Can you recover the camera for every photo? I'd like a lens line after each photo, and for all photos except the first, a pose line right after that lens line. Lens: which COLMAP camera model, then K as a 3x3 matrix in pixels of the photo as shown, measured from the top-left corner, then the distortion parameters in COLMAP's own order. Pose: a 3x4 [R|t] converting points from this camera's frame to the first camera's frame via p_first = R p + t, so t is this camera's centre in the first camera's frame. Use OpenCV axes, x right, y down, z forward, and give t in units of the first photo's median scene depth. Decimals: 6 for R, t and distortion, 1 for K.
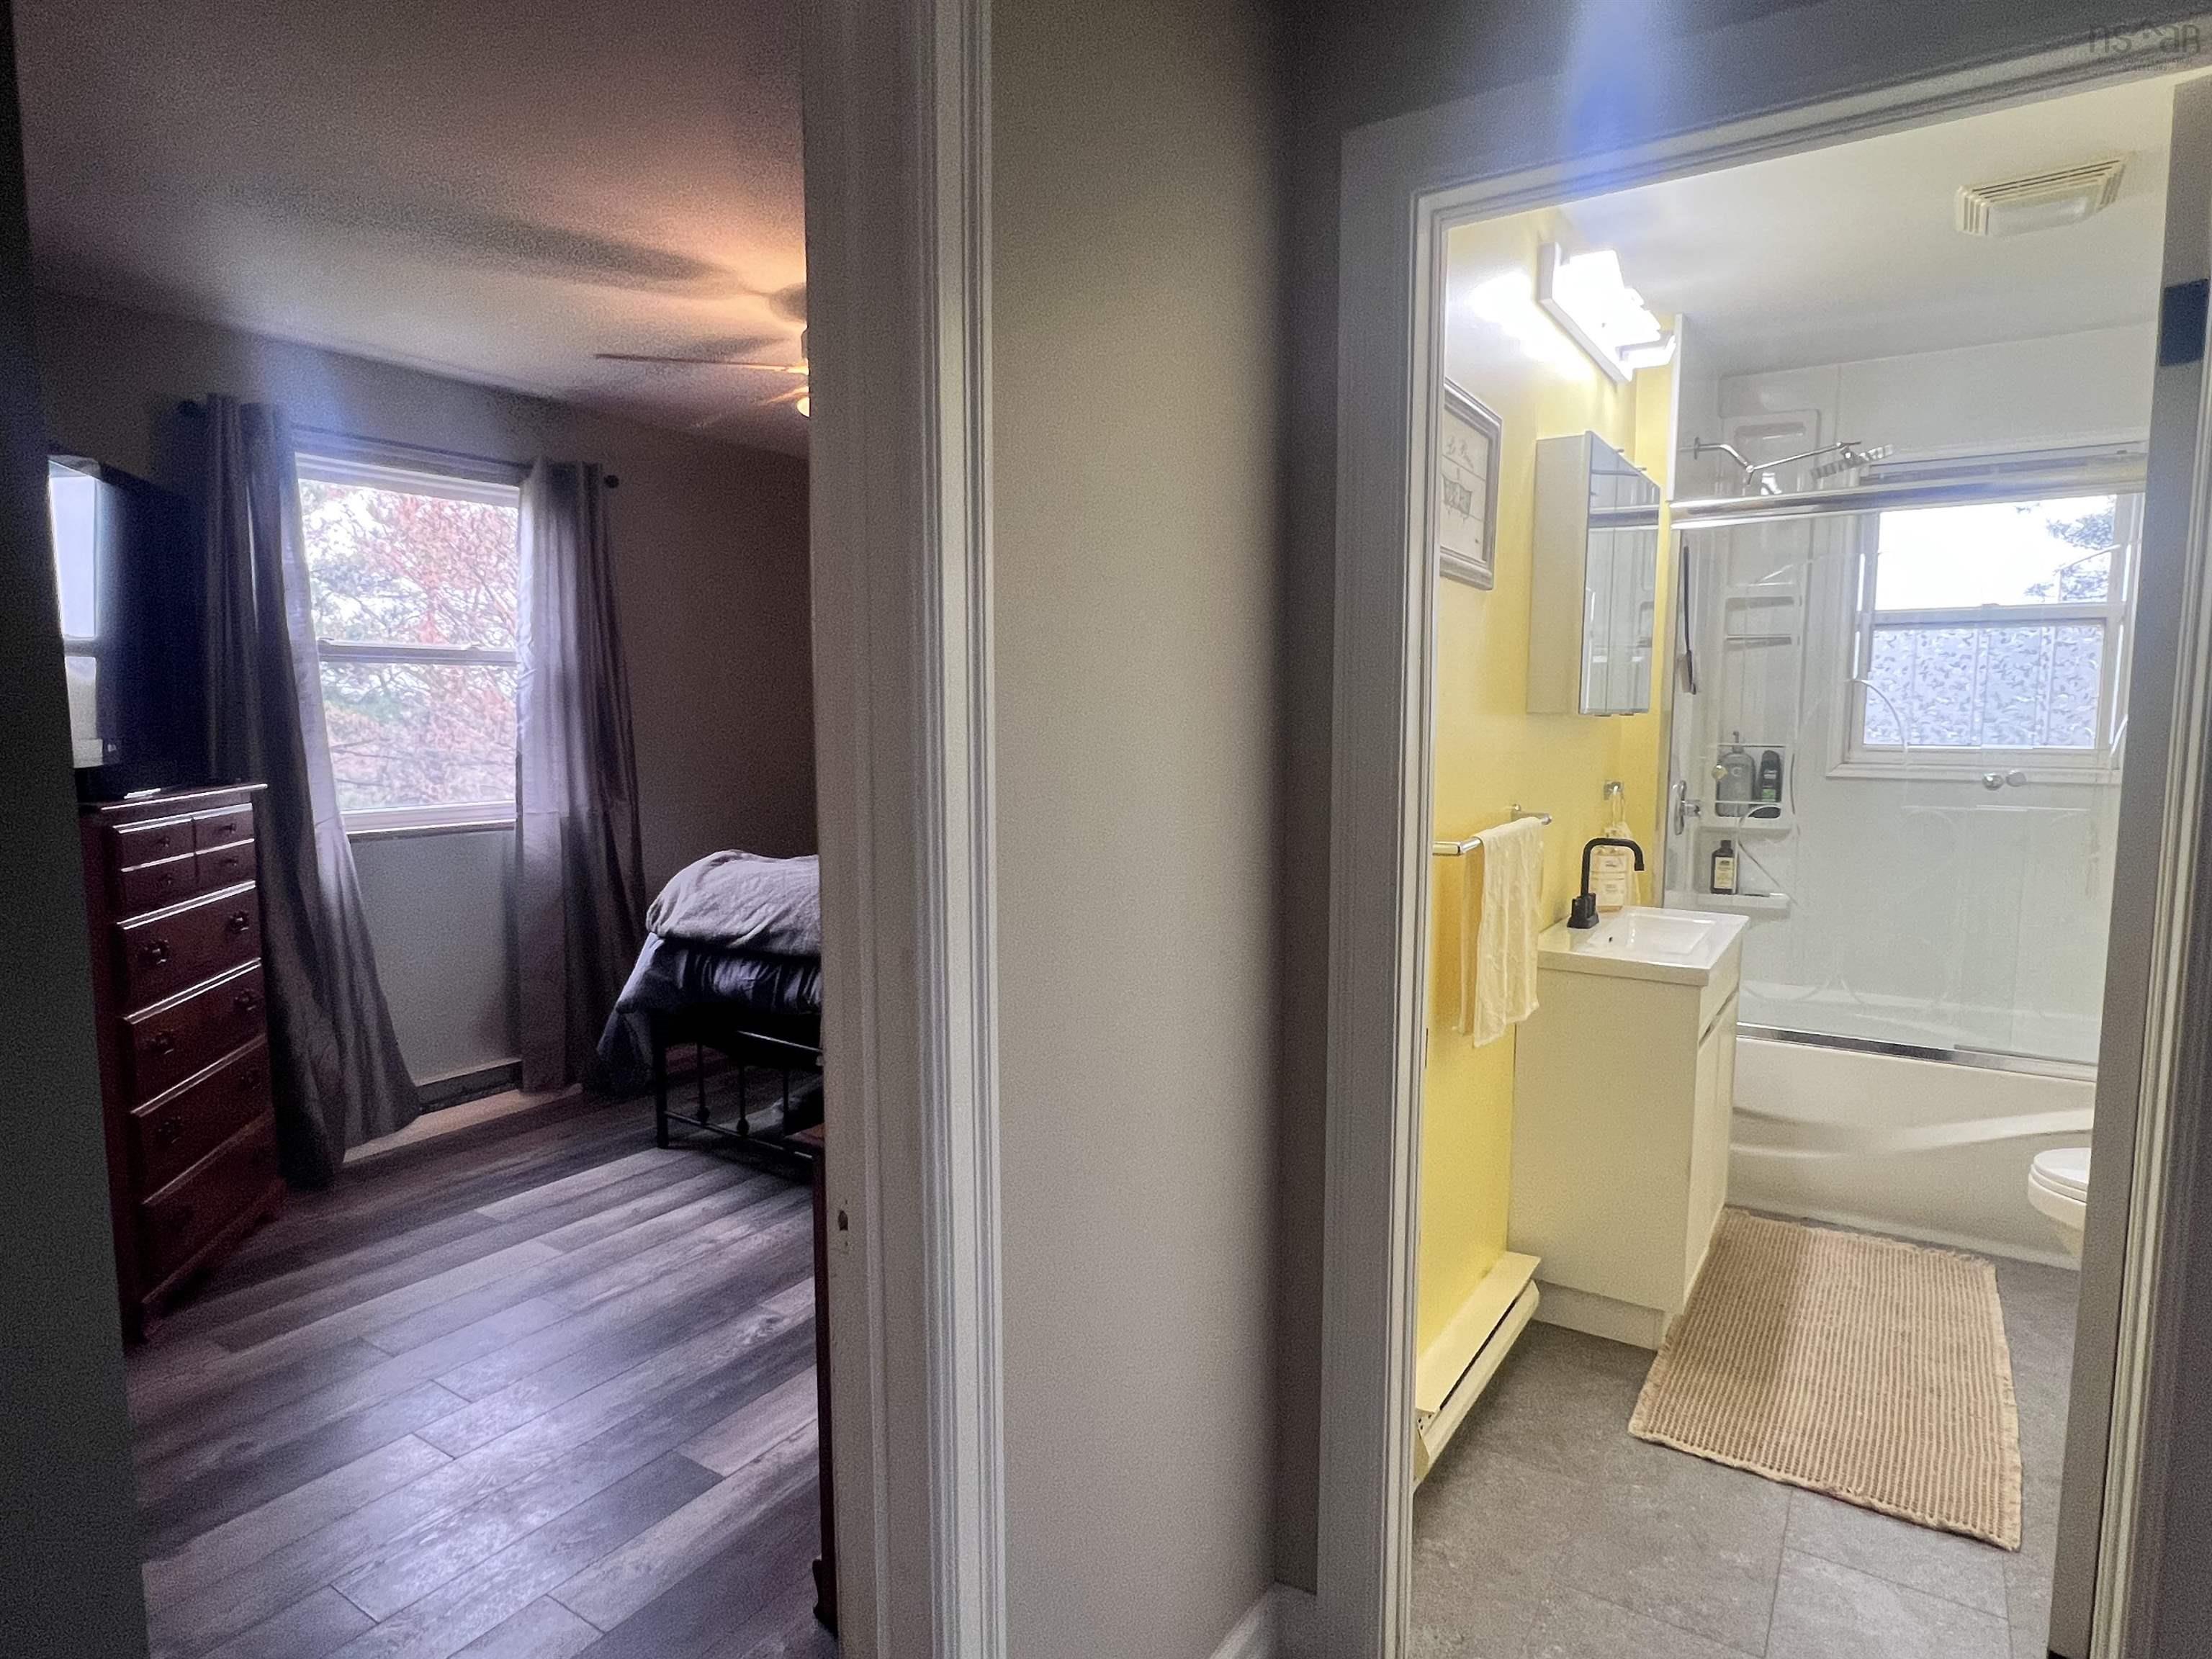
lens RADIAL K [[1234.5, 0, 1102.5], [0, 1234.5, 833.3], [0, 0, 1]] dist [-0.004280, -0.000214]
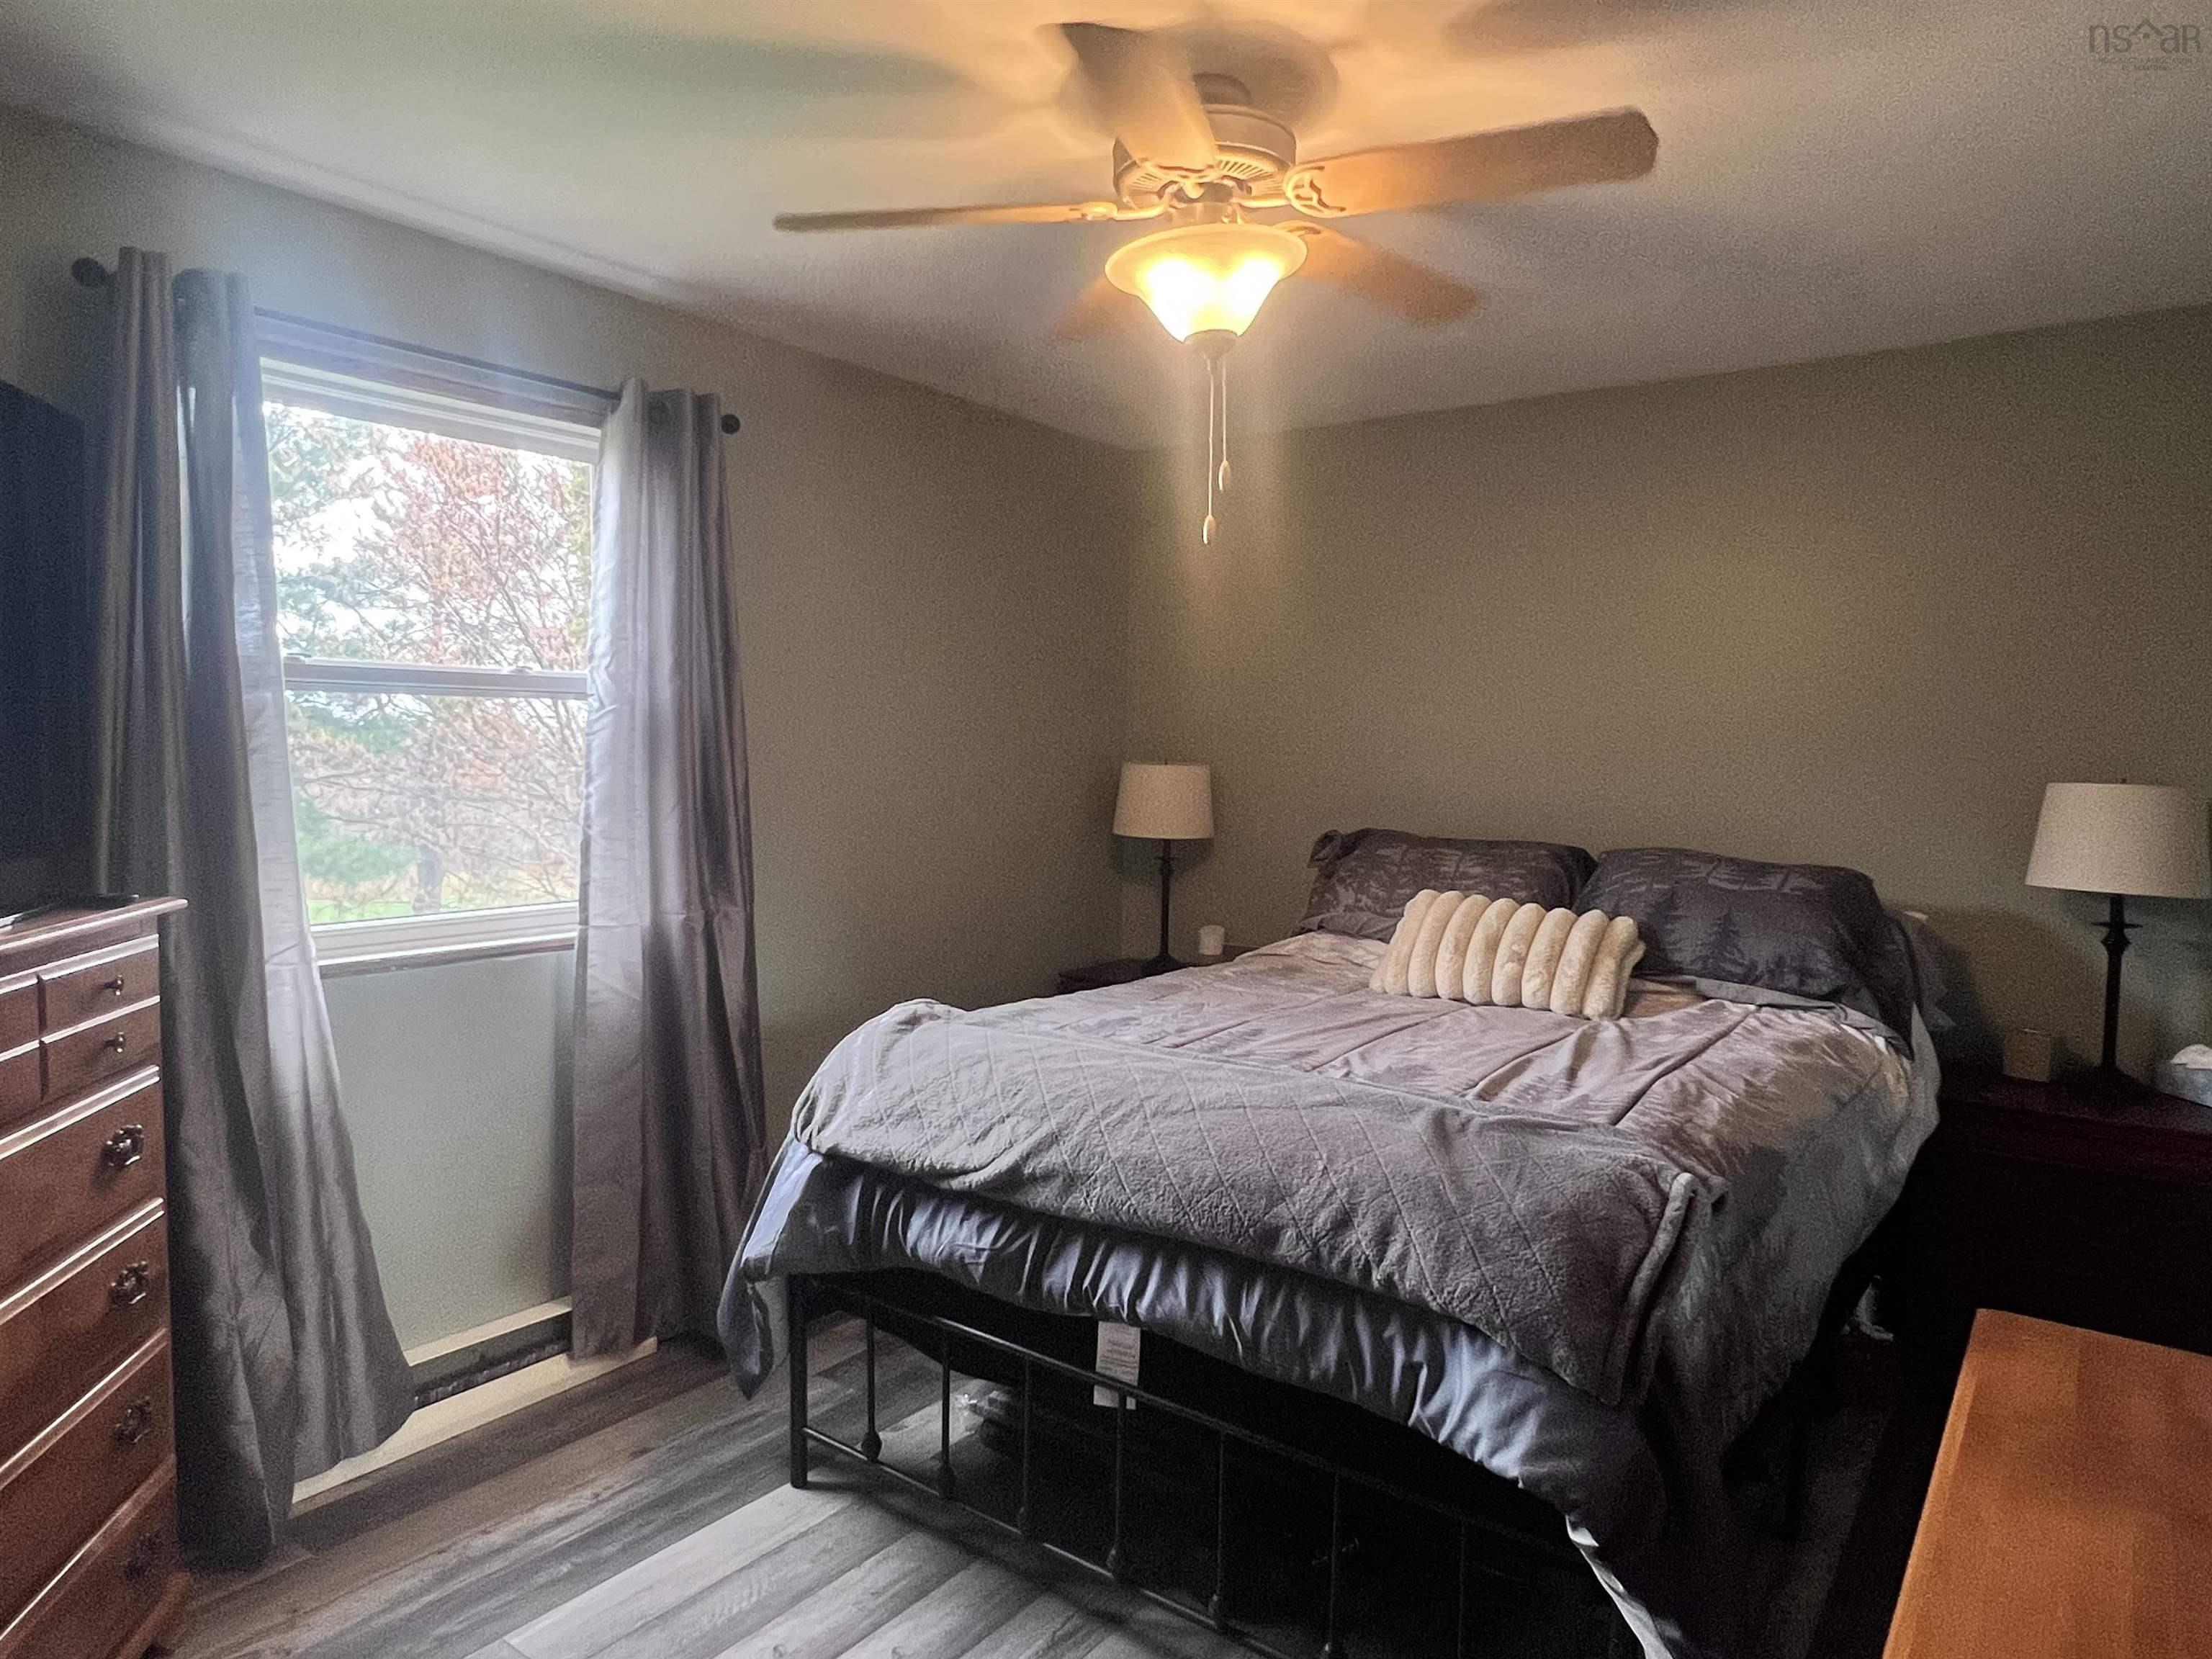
lens RADIAL K [[1395.6, 0, 1100.5], [0, 1395.6, 836.0], [0, 0, 1]] dist [-0.002983, -0.000536]
pose [[0.998615, 0.019556, -0.048834, -0.058791], [-0.021221, 0.999203, -0.033801, -0.015938], [0.048134, 0.034791, 0.998235, 0.099177]]
